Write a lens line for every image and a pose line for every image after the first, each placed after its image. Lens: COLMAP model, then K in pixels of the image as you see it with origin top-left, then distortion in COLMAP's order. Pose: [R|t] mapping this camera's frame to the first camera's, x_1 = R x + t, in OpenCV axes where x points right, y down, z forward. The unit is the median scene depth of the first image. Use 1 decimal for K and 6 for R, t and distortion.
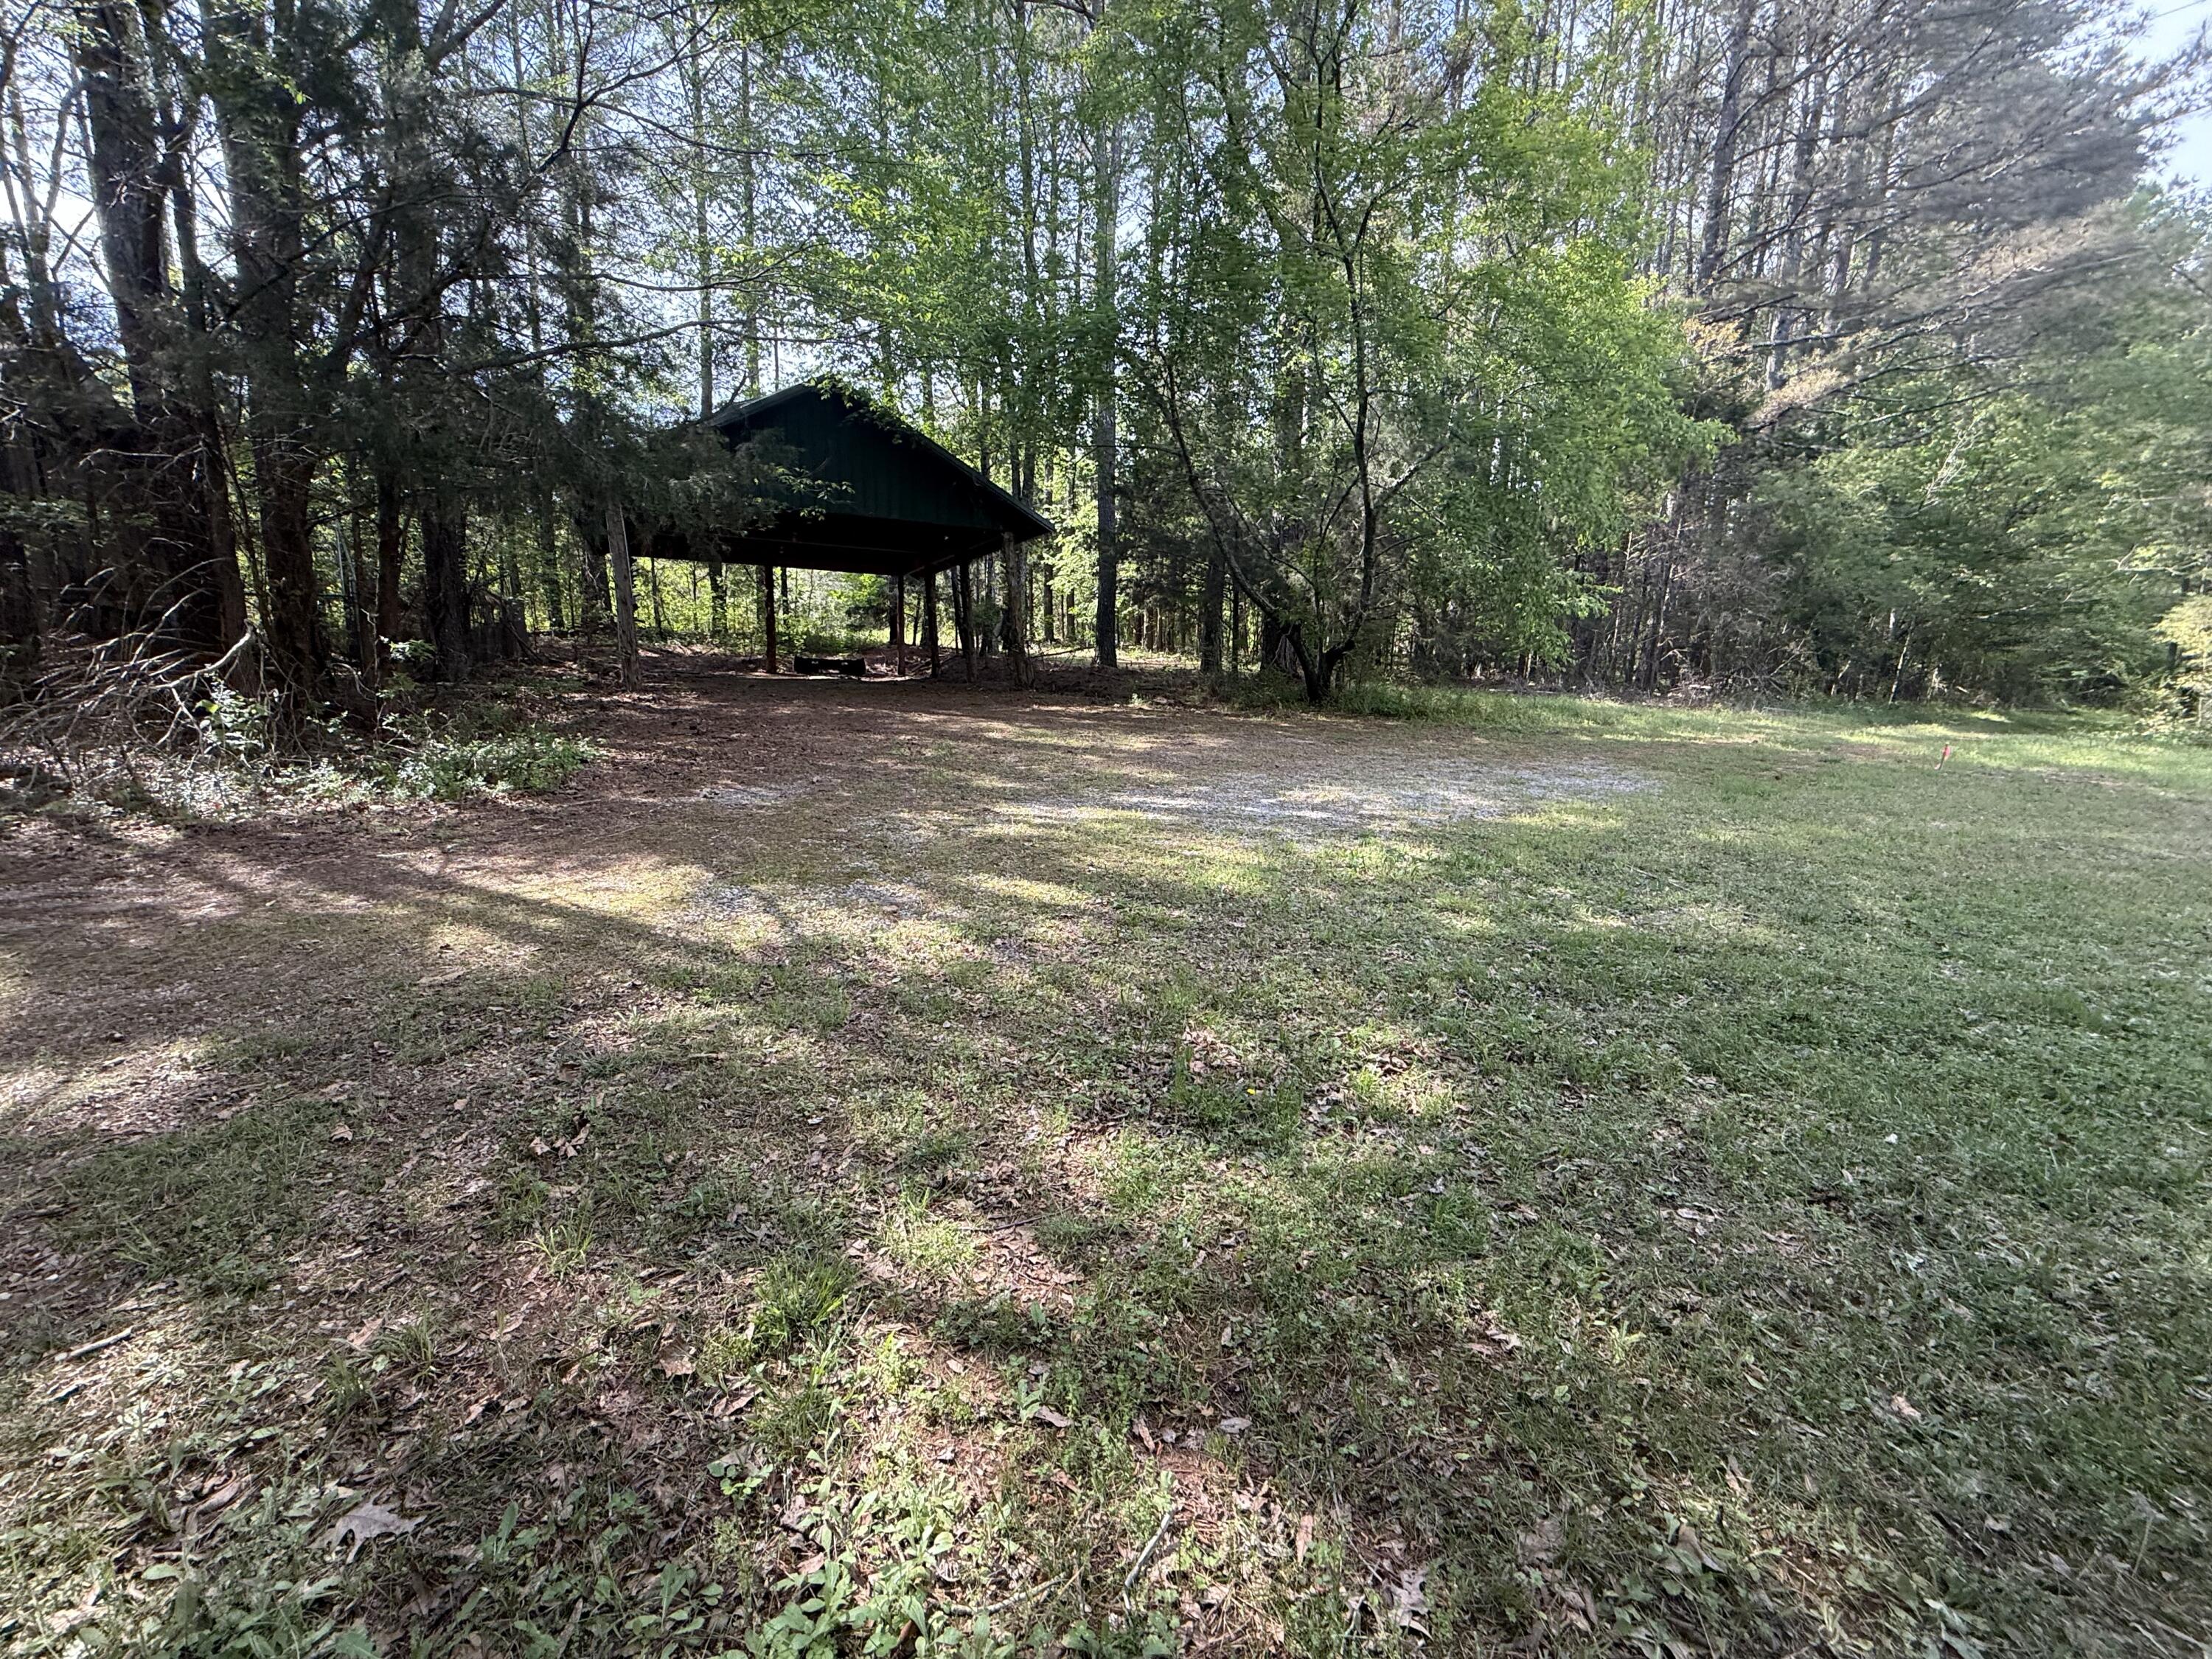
lens RADIAL K [[881.3, 0, 1099.9], [0, 881.3, 839.8], [0, 0, 1]] dist [0.002741, 0.000031]
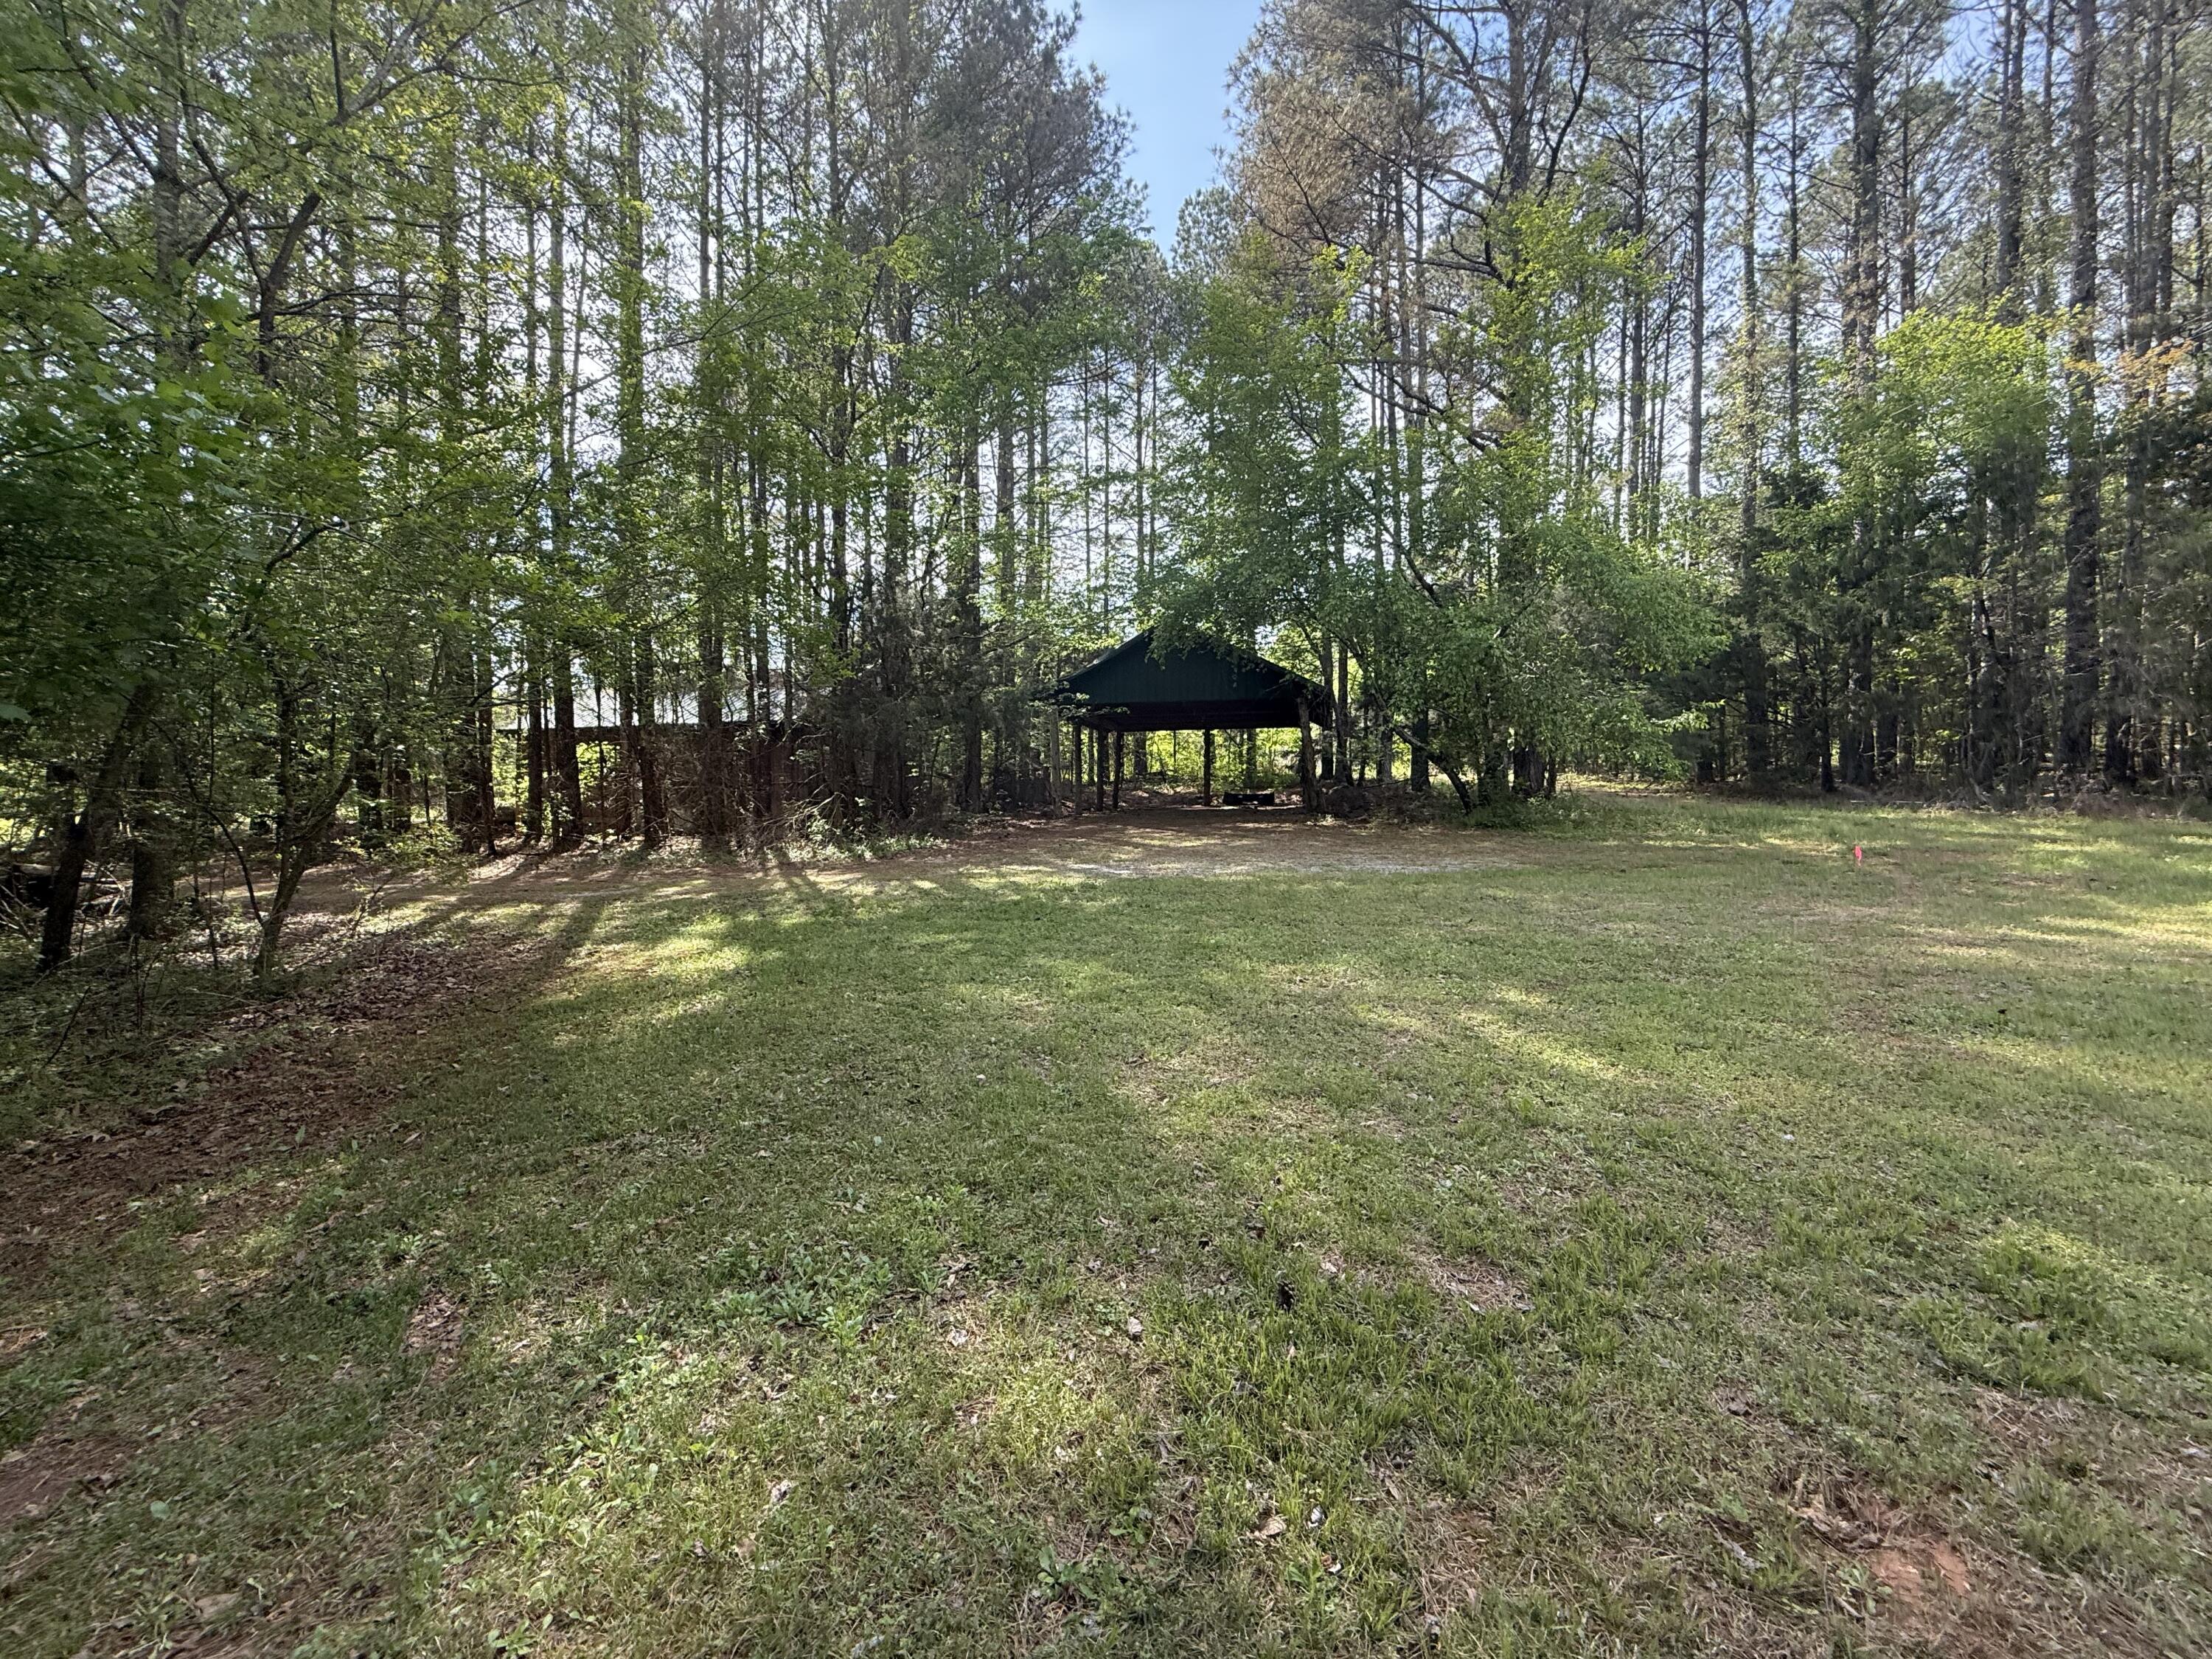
lens RADIAL K [[885.1, 0, 1106.0], [0, 885.1, 829.5], [0, 0, 1]] dist [0.000049, 0.000332]
pose [[0.769075, -0.014039, -0.639005, 0.394367], [-0.086862, 0.988188, -0.126254, 0.035929], [0.633229, 0.152604, 0.758770, -0.138493]]
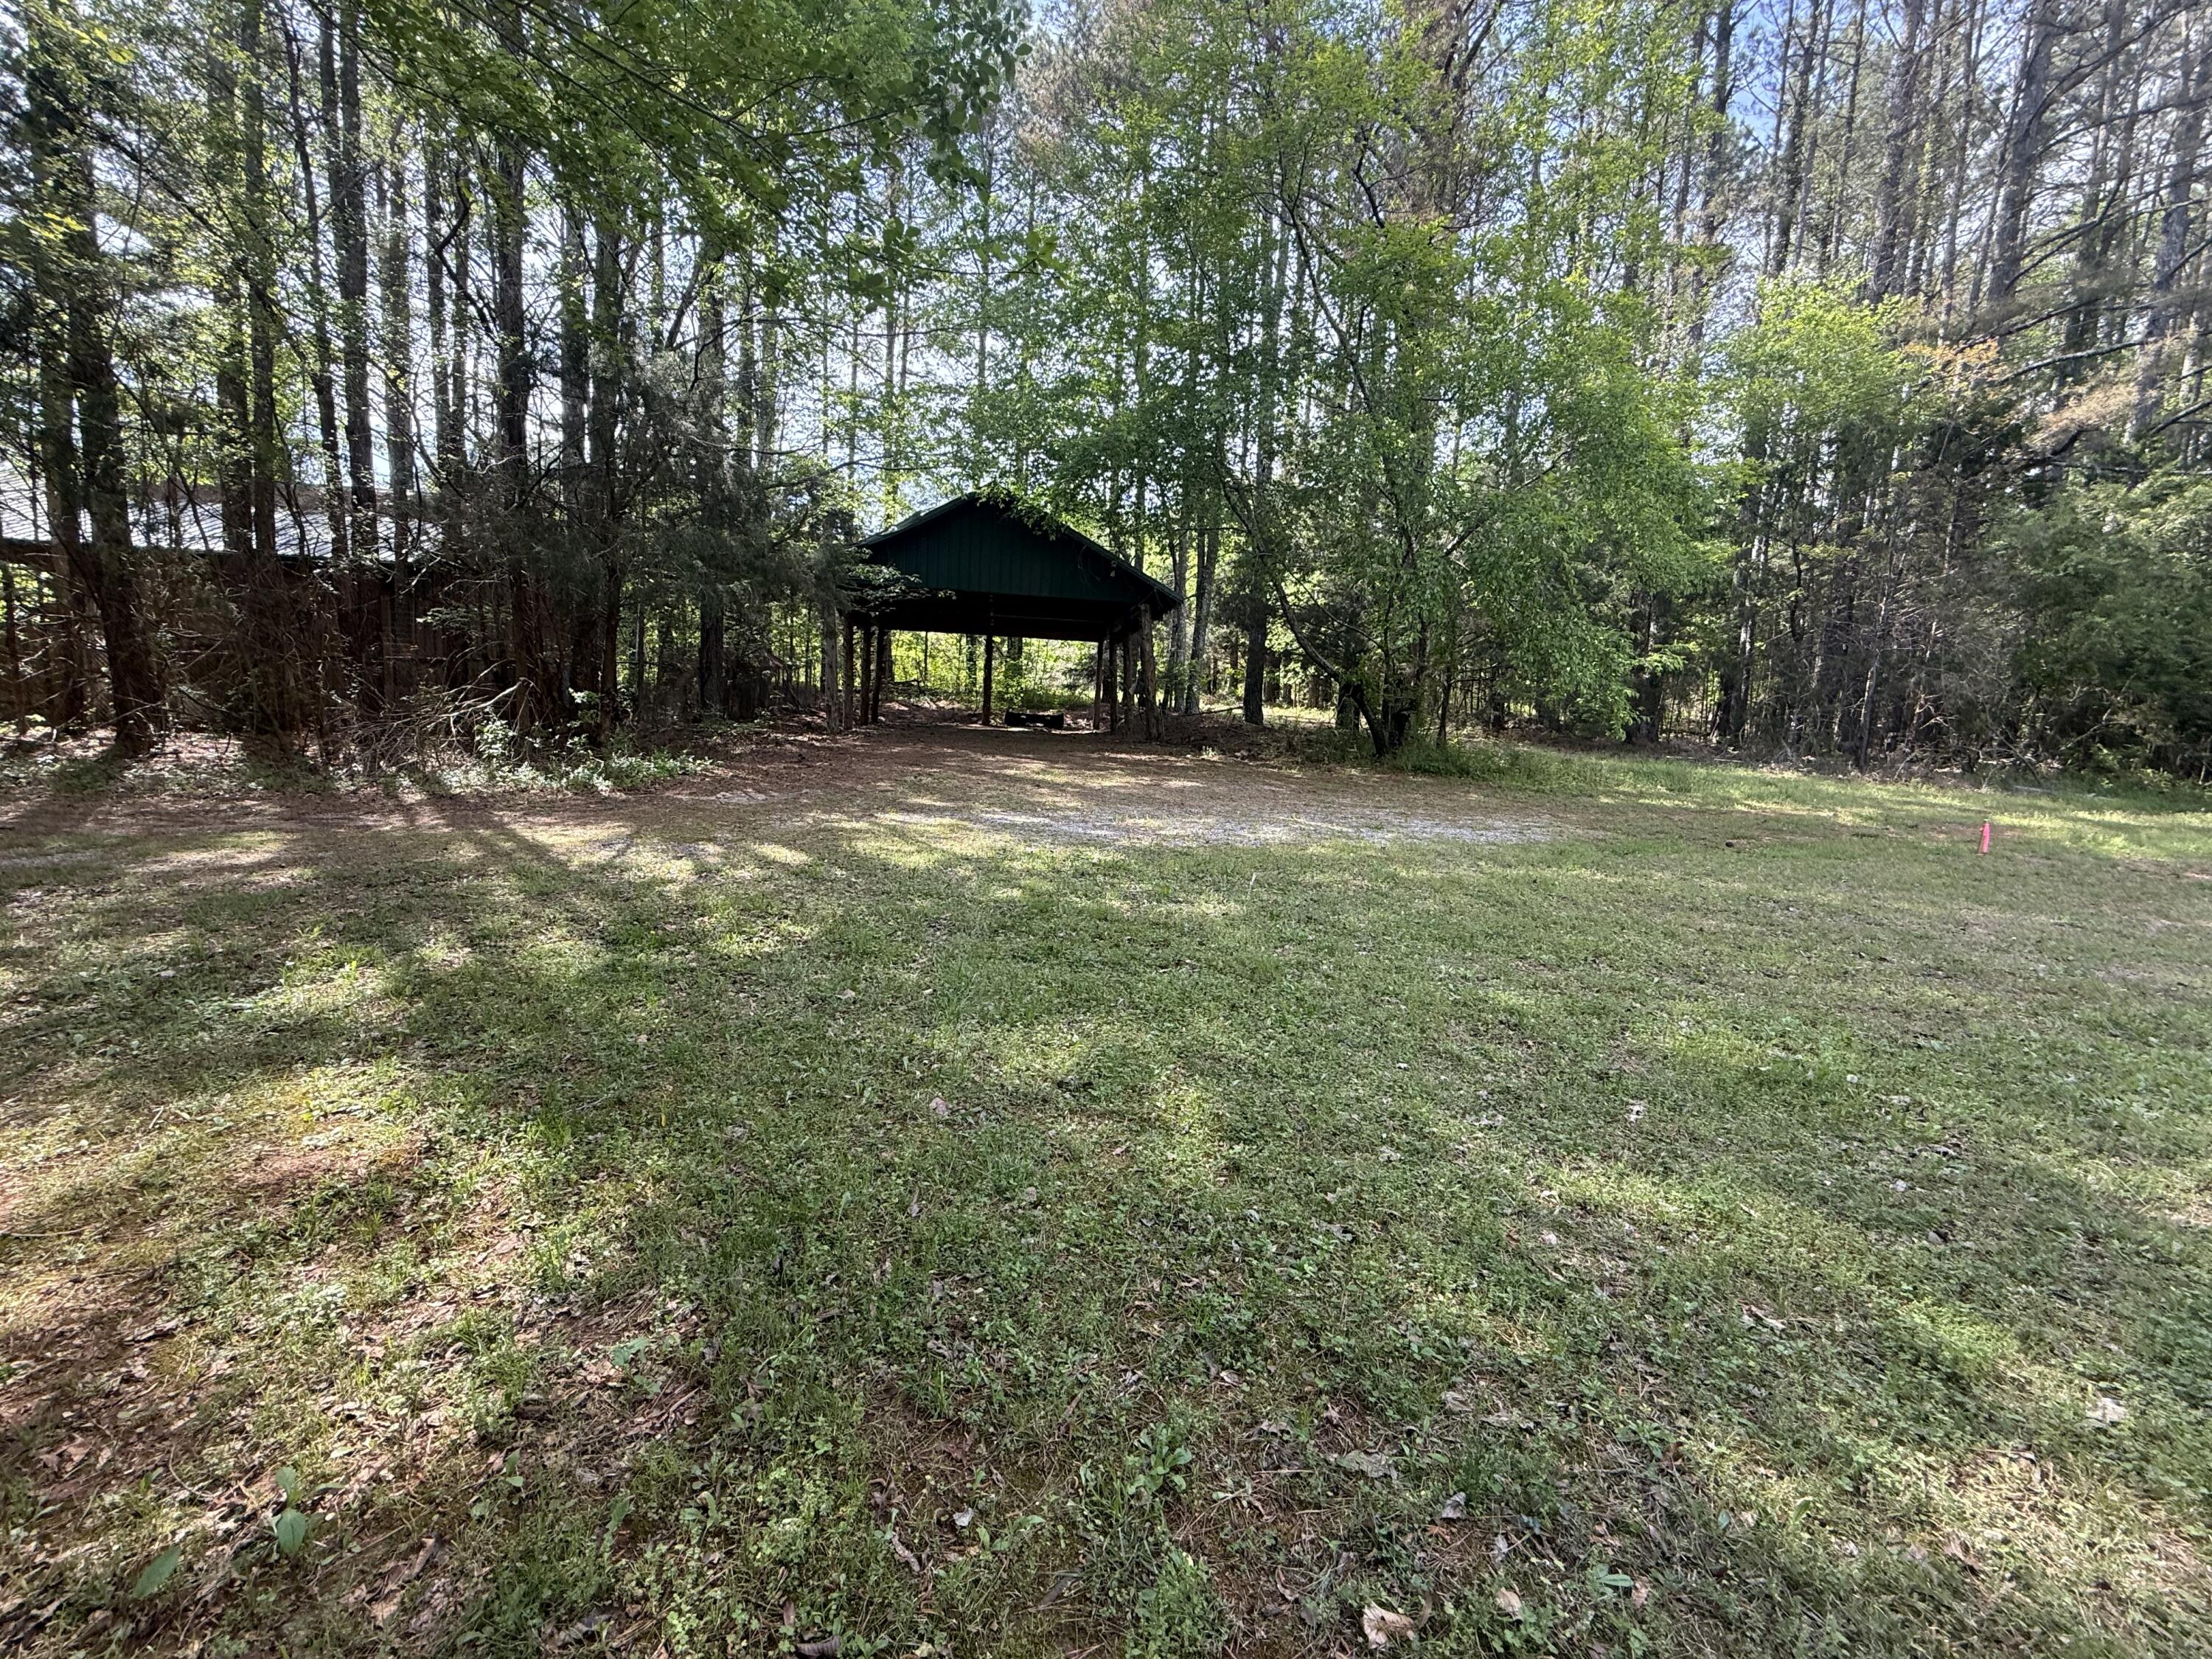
lens RADIAL K [[885.1, 0, 1106.0], [0, 885.1, 829.5], [0, 0, 1]] dist [0.000049, 0.000332]
pose [[0.942428, 0.054650, -0.329913, 0.179927], [-0.080602, 0.994592, -0.065493, 0.014094], [0.324550, 0.088314, 0.941737, -0.046986]]
